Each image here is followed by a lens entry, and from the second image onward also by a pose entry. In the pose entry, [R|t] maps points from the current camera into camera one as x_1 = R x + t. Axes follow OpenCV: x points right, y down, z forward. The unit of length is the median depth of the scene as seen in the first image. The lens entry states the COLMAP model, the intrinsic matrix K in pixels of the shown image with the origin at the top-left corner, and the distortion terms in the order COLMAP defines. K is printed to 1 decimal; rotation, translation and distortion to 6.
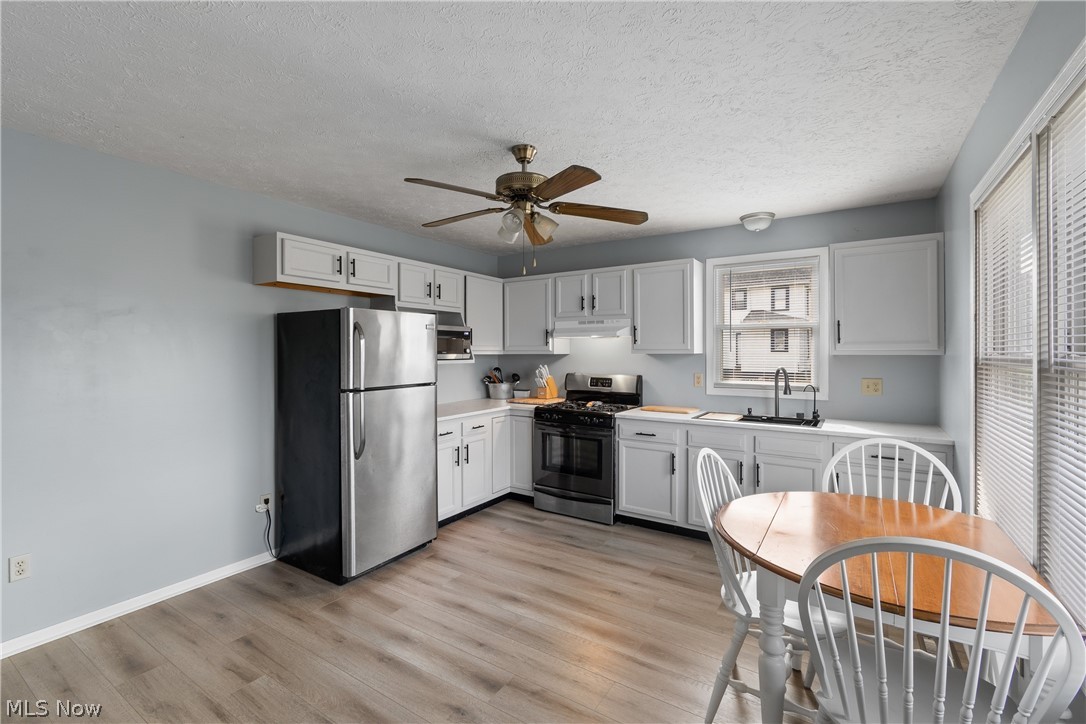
lens RADIAL K [[481.2, 0, 539.2], [0, 481.2, 354.3], [0, 0, 1]] dist [-0.000422, -0.000588]
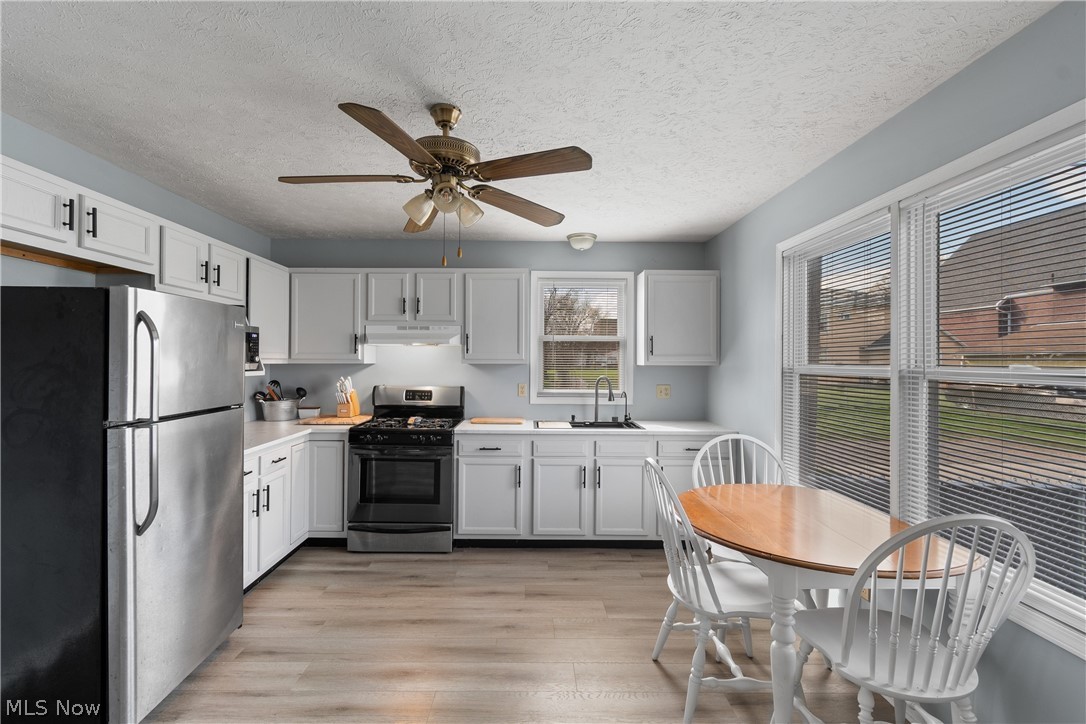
lens RADIAL K [[482.2, 0, 534.1], [0, 482.2, 360.8], [0, 0, 1]] dist [-0.000091, -0.000130]
pose [[0.832434, 0.006524, 0.554086, -0.224466], [-0.003216, 0.999971, -0.006943, -0.000510], [-0.554115, 0.003998, 0.832431, 0.155197]]
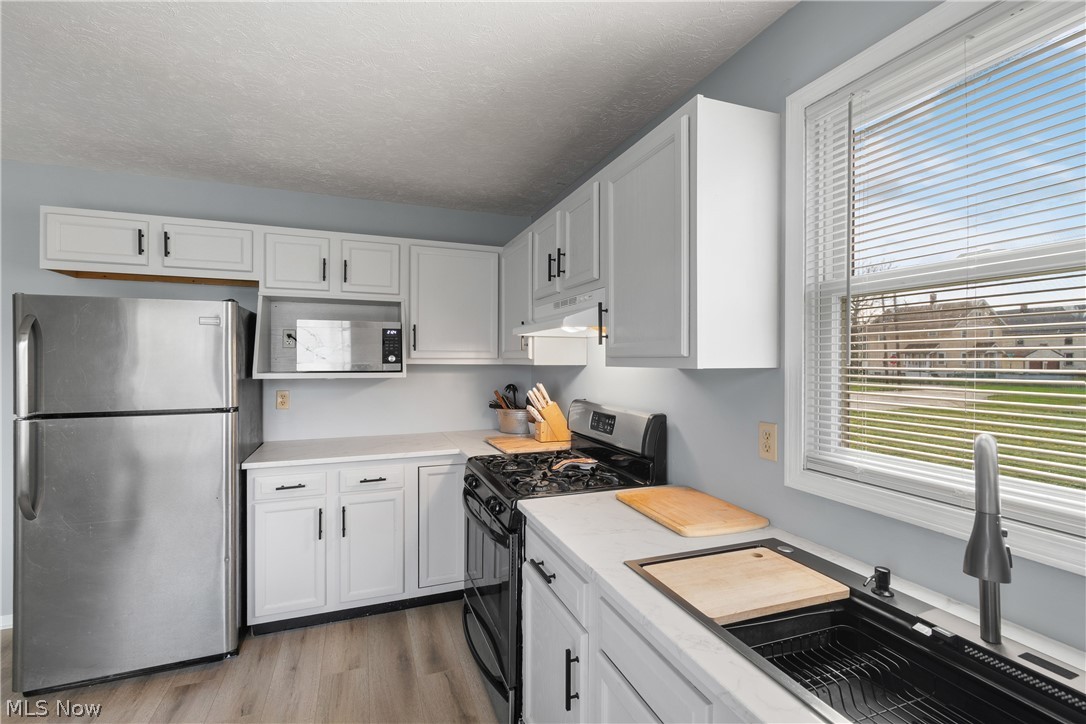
lens RADIAL K [[476.2, 0, 543.0], [0, 476.2, 362.0], [0, 0, 1]] dist [0.007535, -0.007188]
pose [[0.806659, 0.005230, -0.590994, 0.438276], [-0.006720, 0.999977, -0.000324, -0.004490], [0.590979, 0.004233, 0.806676, 0.658300]]
